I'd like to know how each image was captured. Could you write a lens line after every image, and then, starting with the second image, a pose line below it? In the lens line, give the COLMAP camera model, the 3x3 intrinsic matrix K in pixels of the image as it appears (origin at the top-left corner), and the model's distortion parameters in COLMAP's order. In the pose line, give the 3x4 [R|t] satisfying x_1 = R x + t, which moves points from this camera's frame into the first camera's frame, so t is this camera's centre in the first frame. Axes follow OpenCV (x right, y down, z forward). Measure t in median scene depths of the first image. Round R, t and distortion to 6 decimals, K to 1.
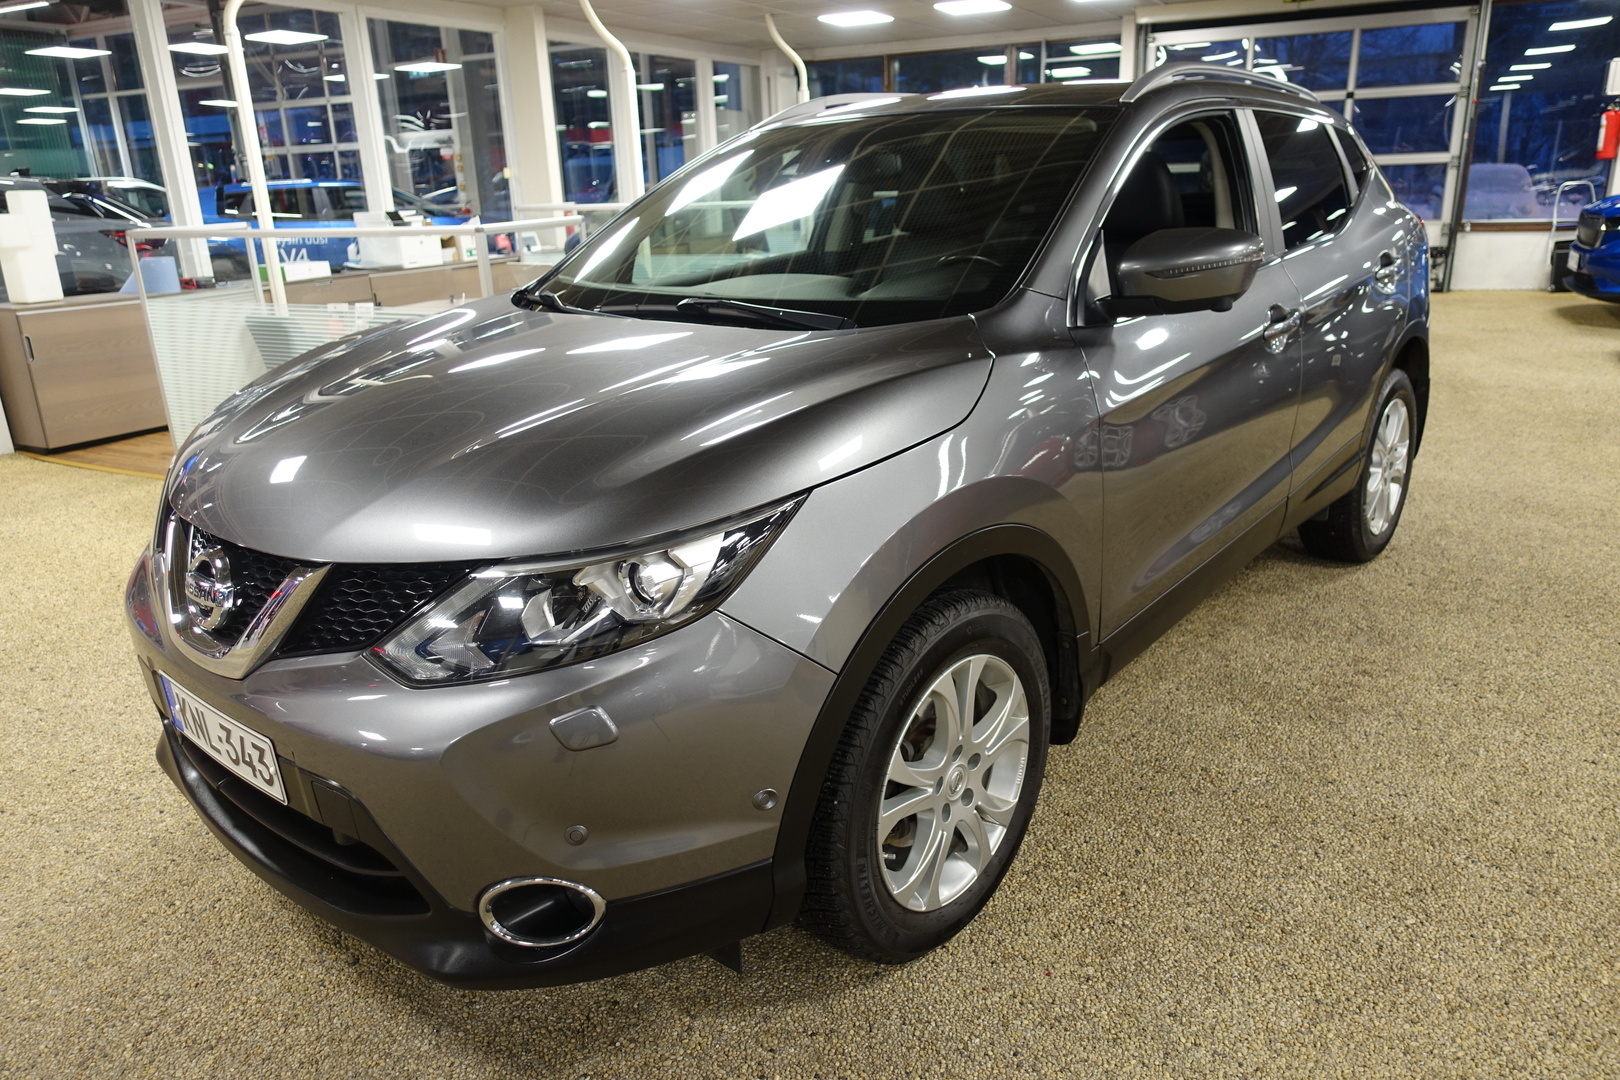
lens RADIAL K [[1121.7, 0, 816.5], [0, 1121.7, 539.9], [0, 0, 1]] dist [0.002580, -0.000472]
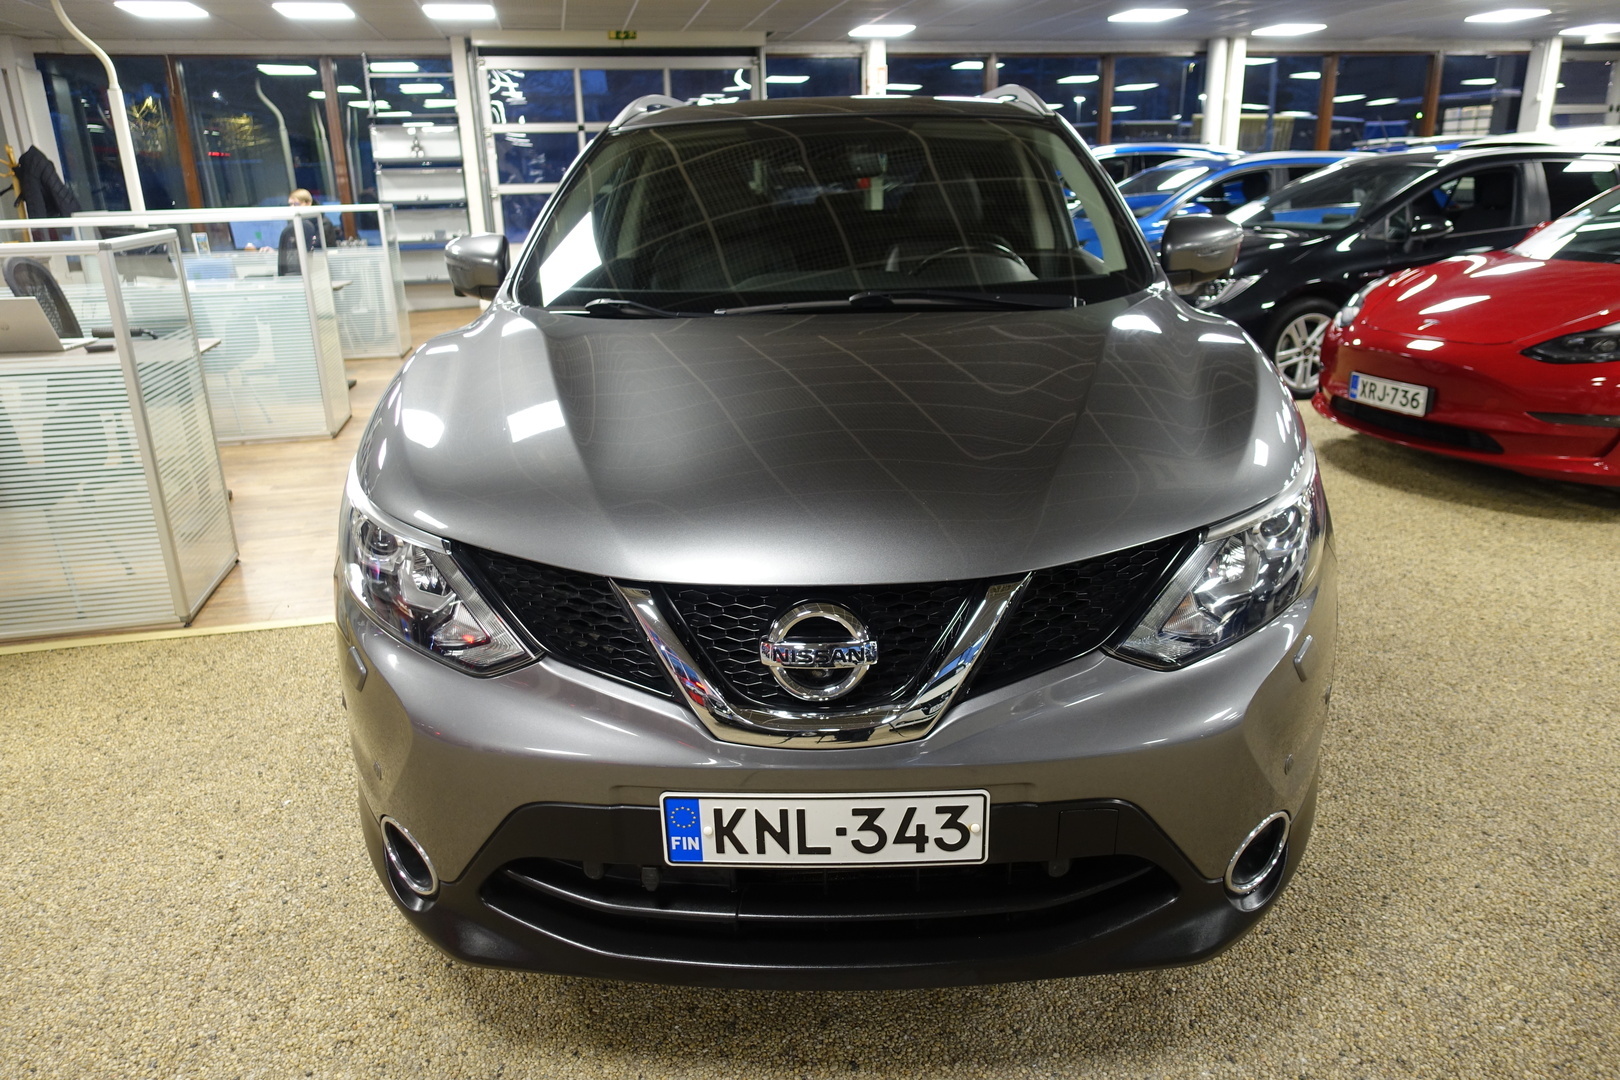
lens RADIAL K [[1121.7, 0, 816.5], [0, 1121.7, 539.9], [0, 0, 1]] dist [0.002580, -0.000472]
pose [[0.769652, -0.178299, 0.613063, -0.974874], [0.193275, 0.980226, 0.042441, -0.062201], [-0.608507, 0.085825, 0.788893, 0.352775]]
